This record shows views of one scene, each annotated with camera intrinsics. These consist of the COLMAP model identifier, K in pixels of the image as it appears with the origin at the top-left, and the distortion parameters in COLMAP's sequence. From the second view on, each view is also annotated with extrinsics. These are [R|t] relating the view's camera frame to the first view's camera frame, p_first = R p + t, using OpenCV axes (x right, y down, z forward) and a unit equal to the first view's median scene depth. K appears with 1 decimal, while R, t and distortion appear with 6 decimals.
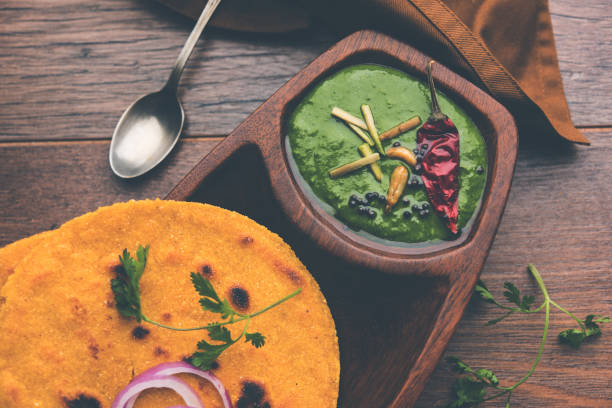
lens RADIAL K [[828.7, 0, 306.0], [0, 828.7, 204.0], [0, 0, 1]] dist [0.007624, 0.018824]
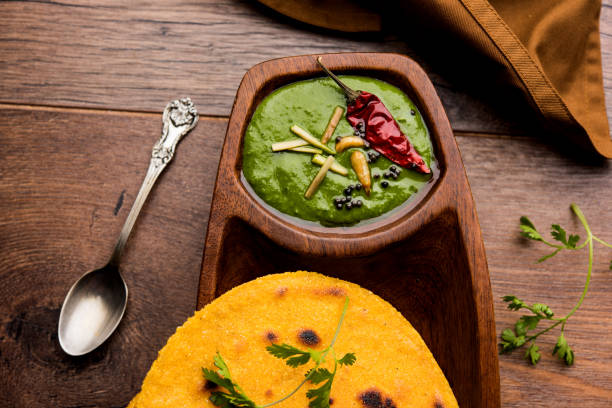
lens RADIAL K [[1062.0, 0, 306.0], [0, 1062.0, 204.0], [0, 0, 1]] dist [-0.017643, 0.287568]
pose [[0.995742, 0.083921, 0.038147, -0.119555], [-0.084541, 0.996308, 0.014948, 0.002423], [-0.036752, -0.018110, 0.999160, -0.369600]]
